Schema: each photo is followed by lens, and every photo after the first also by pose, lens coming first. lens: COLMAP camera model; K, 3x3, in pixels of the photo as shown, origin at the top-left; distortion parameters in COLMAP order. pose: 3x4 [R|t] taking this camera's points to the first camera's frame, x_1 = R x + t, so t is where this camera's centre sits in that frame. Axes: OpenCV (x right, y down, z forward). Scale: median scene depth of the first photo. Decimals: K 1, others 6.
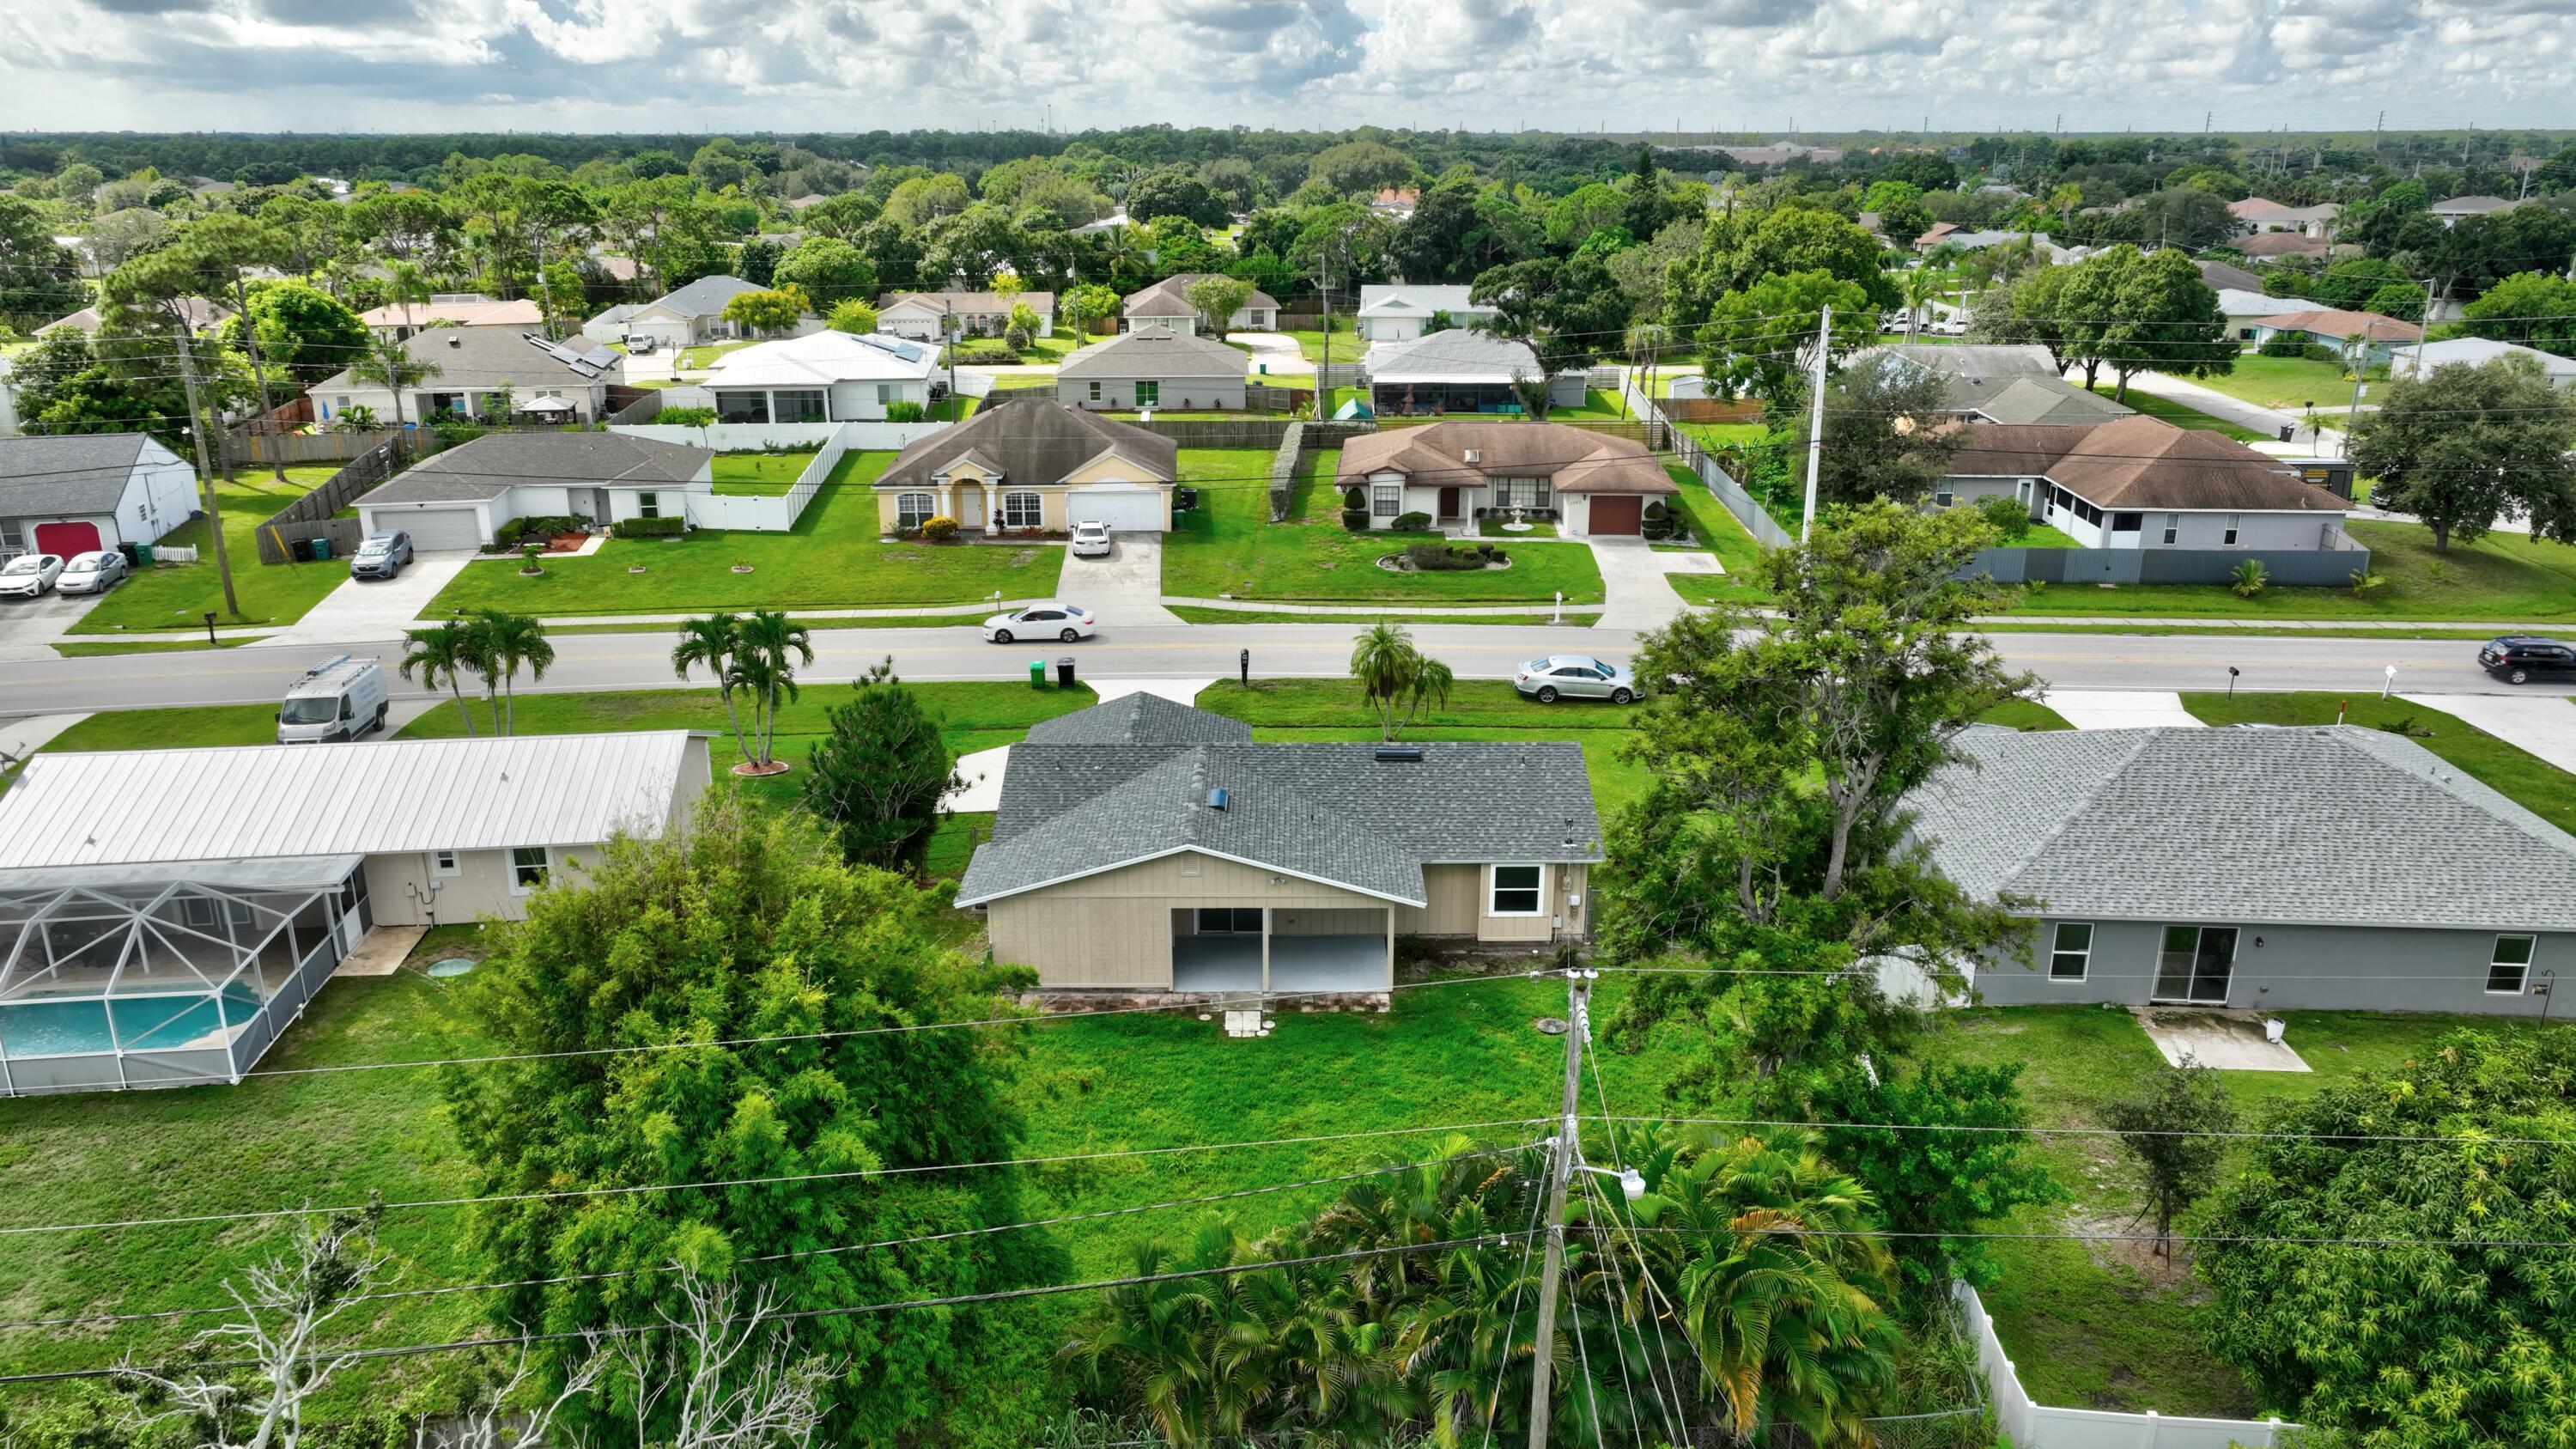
lens RADIAL K [[1816.2, 0, 1288.0], [0, 1816.2, 724.5], [0, 0, 1]] dist [-0.001619, 0.022161]
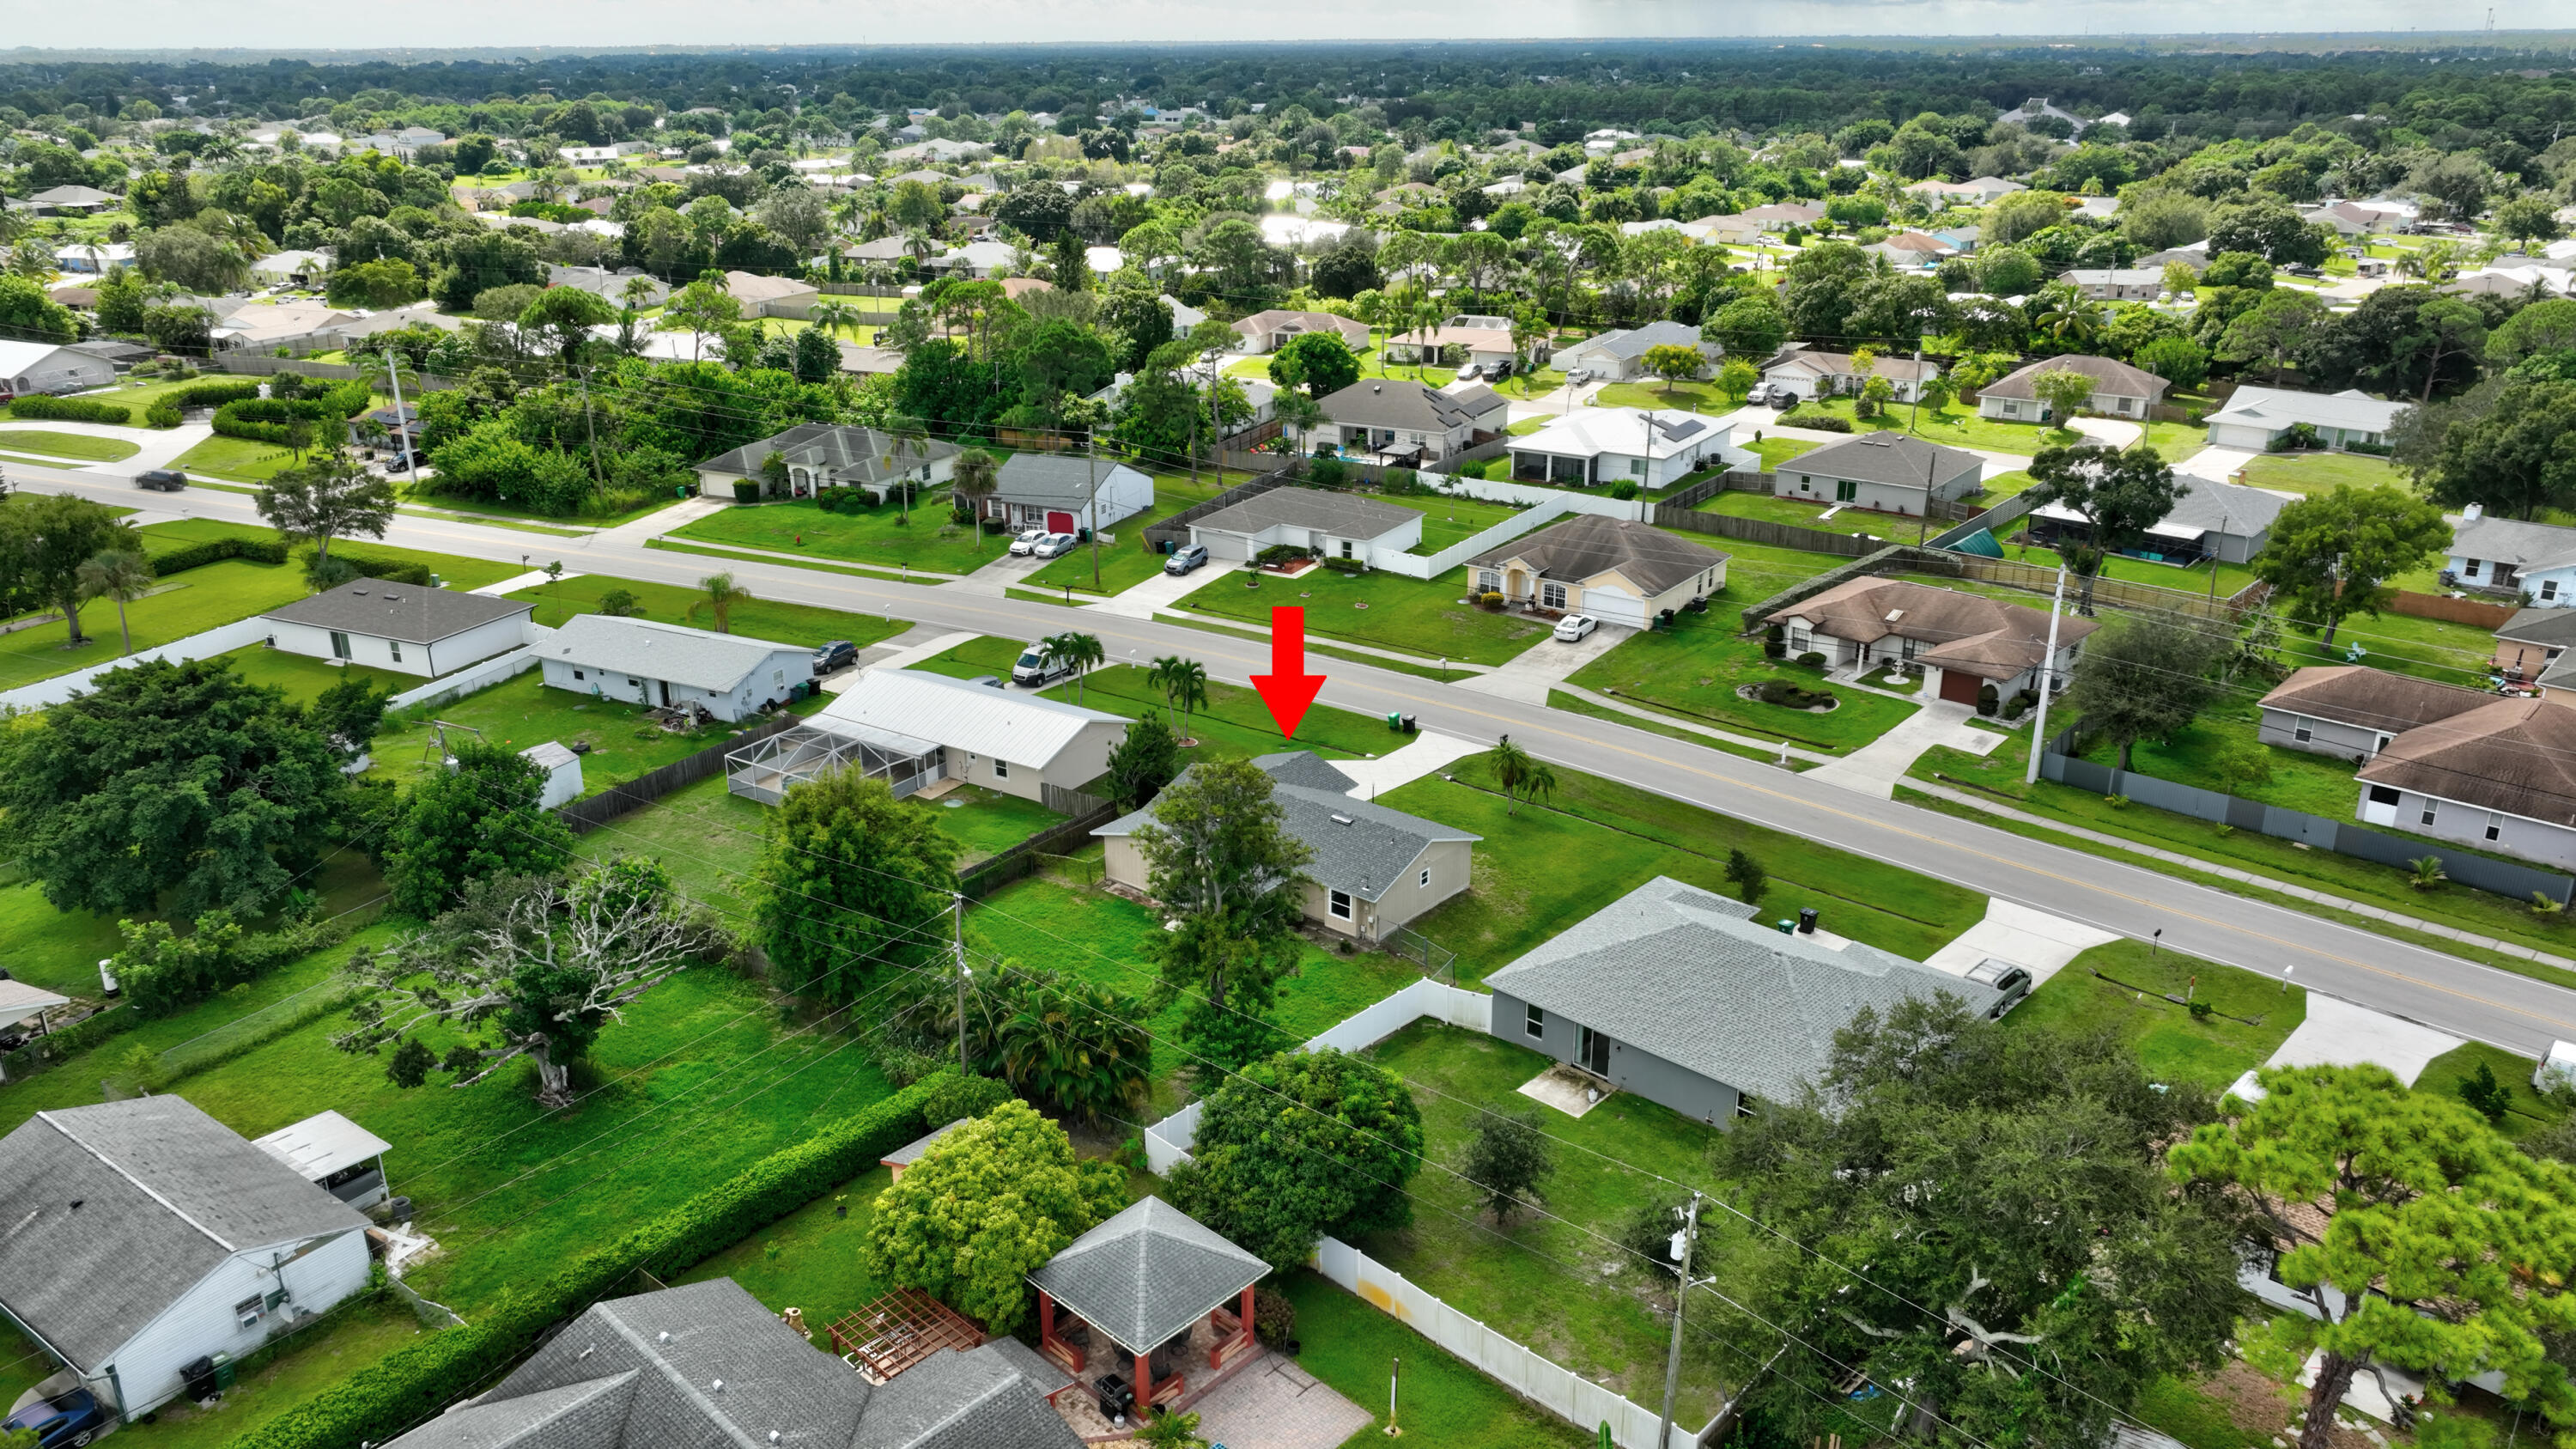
lens RADIAL K [[1815.7, 0, 1288.0], [0, 1815.7, 724.5], [0, 0, 1]] dist [0.004151, 0.006243]
pose [[0.770956, 0.222570, -0.596732, 0.585608], [-0.192629, 0.974554, 0.114622, -0.148536], [0.607059, 0.026579, 0.794212, -0.264742]]
